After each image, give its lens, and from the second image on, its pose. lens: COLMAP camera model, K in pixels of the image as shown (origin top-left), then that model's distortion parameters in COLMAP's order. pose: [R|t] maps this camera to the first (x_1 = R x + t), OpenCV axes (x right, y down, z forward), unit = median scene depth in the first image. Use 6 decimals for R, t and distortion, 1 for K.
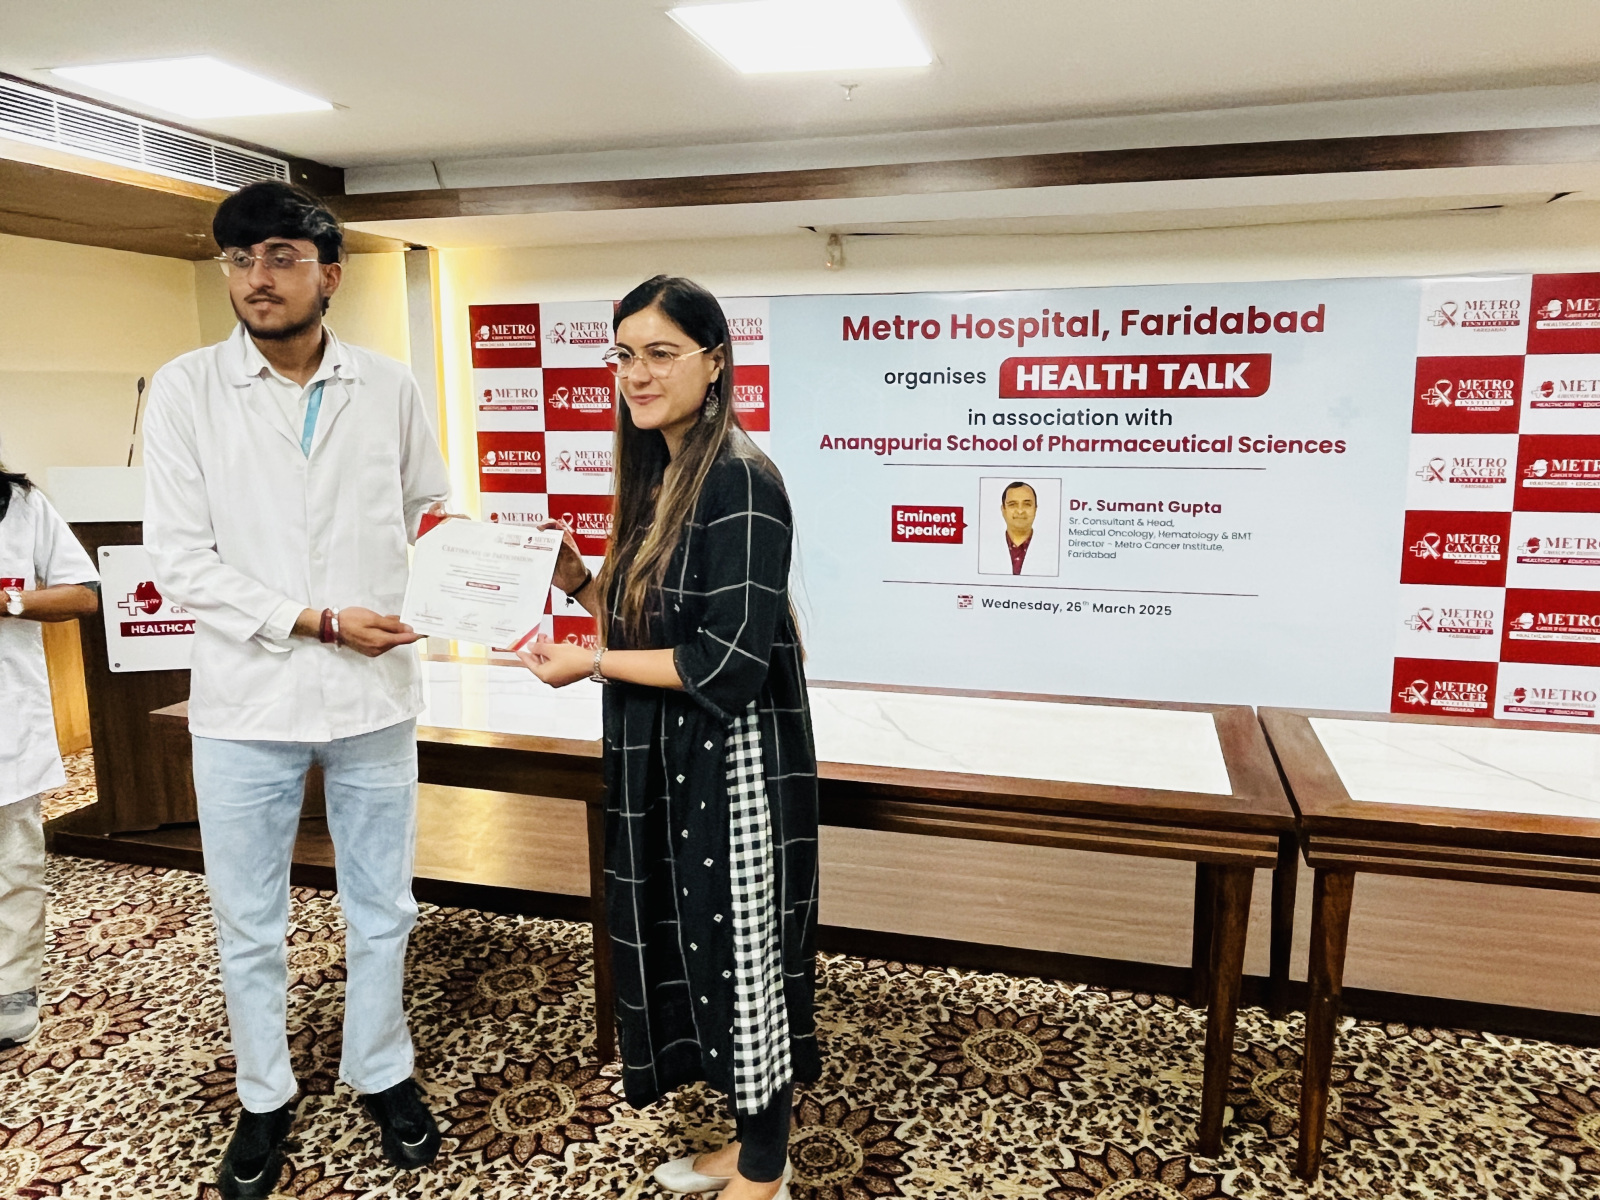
lens RADIAL K [[1152.2, 0, 785.5], [0, 1152.2, 598.1], [0, 0, 1]] dist [-0.000421, -0.004642]
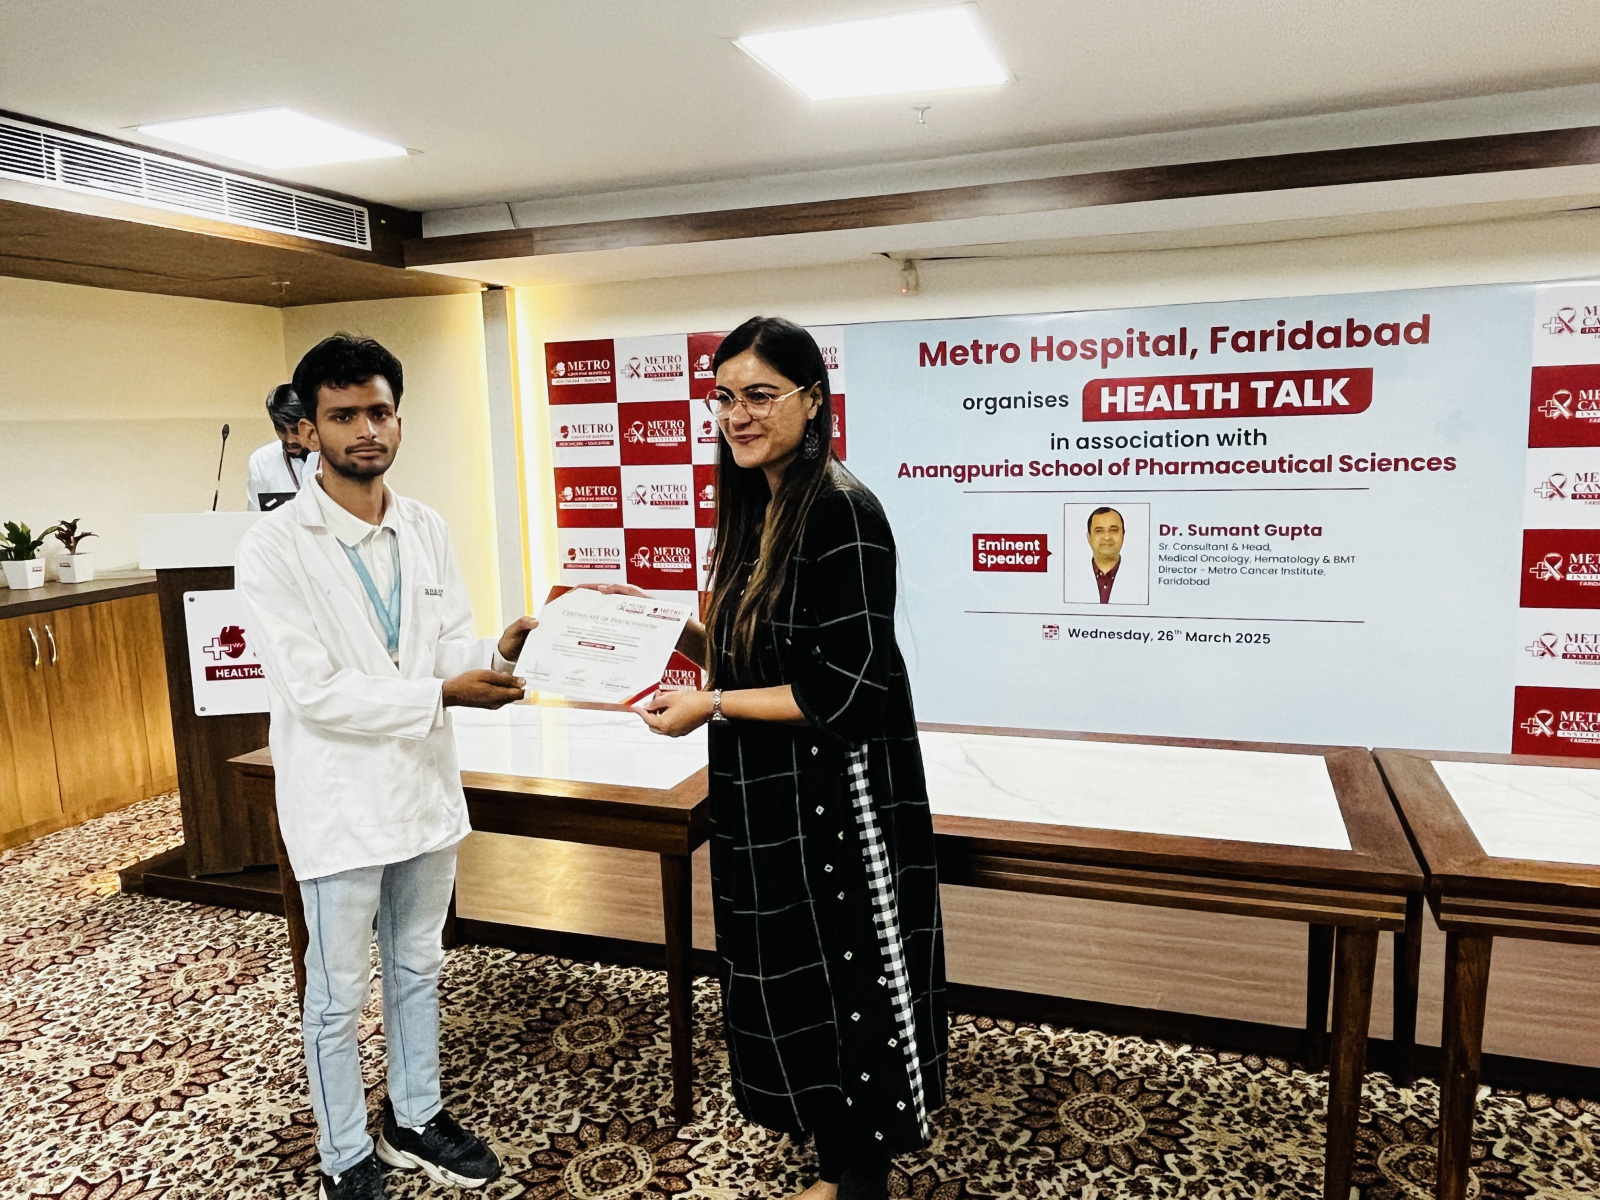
lens RADIAL K [[1152.1, 0, 783.5], [0, 1152.1, 600.0], [0, 0, 1]] dist [-0.001272, -0.004170]
pose [[0.997350, -0.014872, -0.071223, 0.001353], [0.013434, 0.999697, -0.020623, -0.007600], [0.071508, 0.019611, 0.997247, 0.020918]]
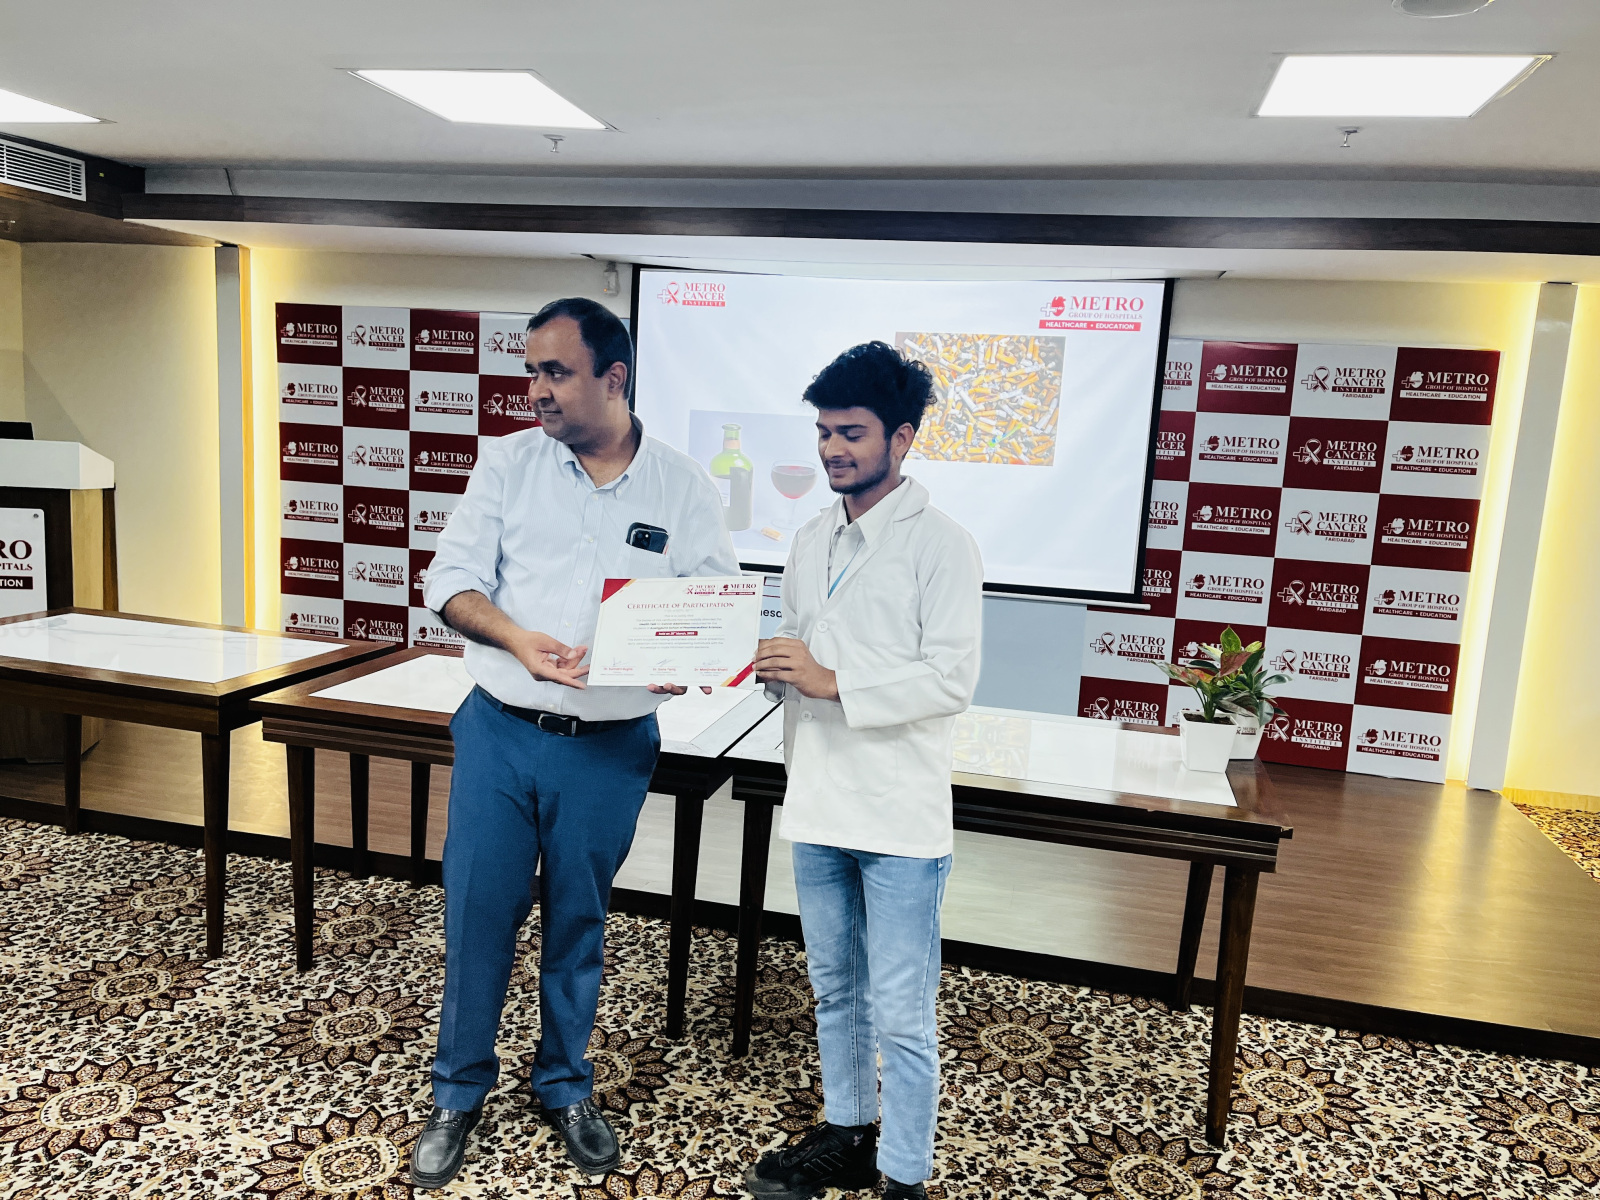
lens RADIAL K [[1195.5, 0, 792.5], [0, 1195.5, 600.6], [0, 0, 1]] dist [0.068172, -0.097363]
pose [[0.997607, 0.055557, 0.041160, 0.206894], [-0.054959, 0.998368, -0.015524, 0.012390], [-0.041955, 0.013225, 0.999032, -0.153693]]
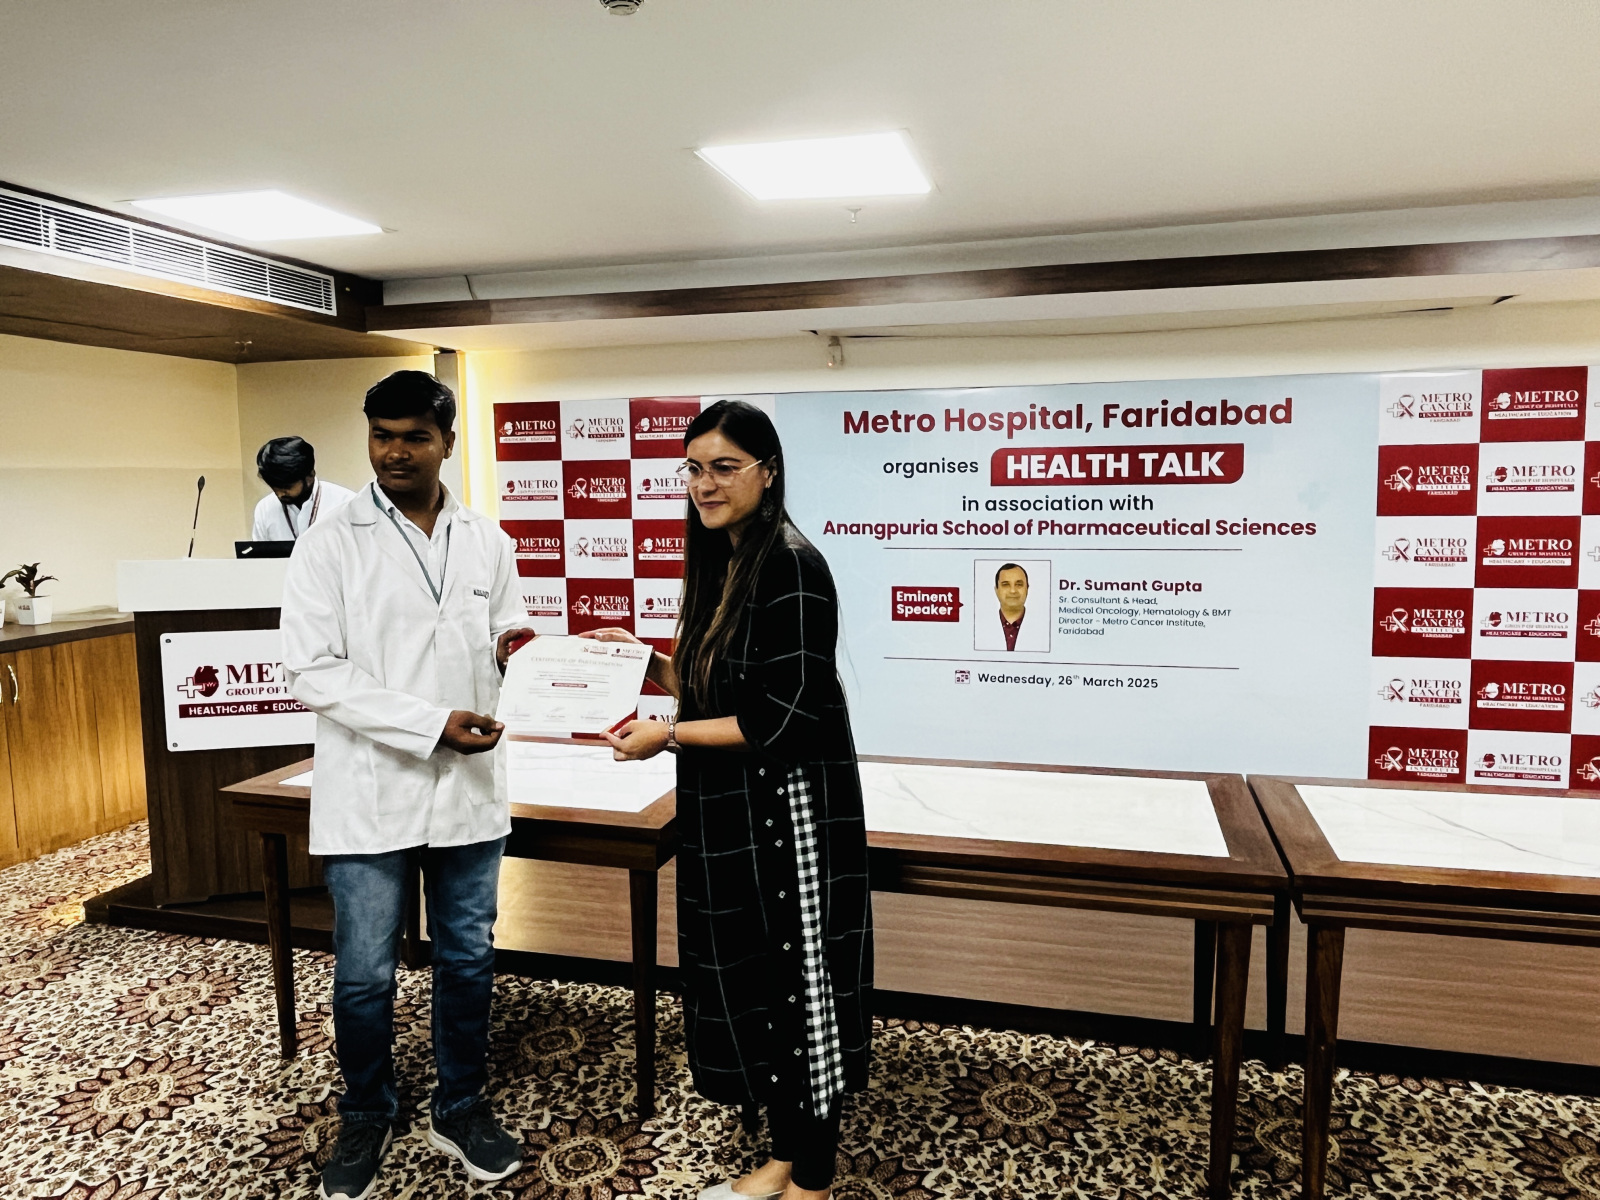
lens RADIAL K [[1116.2, 0, 777.1], [0, 1116.2, 599.5], [0, 0, 1]] dist [-0.001272, -0.003463]
pose [[0.999959, -0.008678, 0.002733, -0.019031], [0.008834, 0.997927, -0.063740, -0.004178], [-0.002175, 0.063762, 0.997963, -0.031781]]
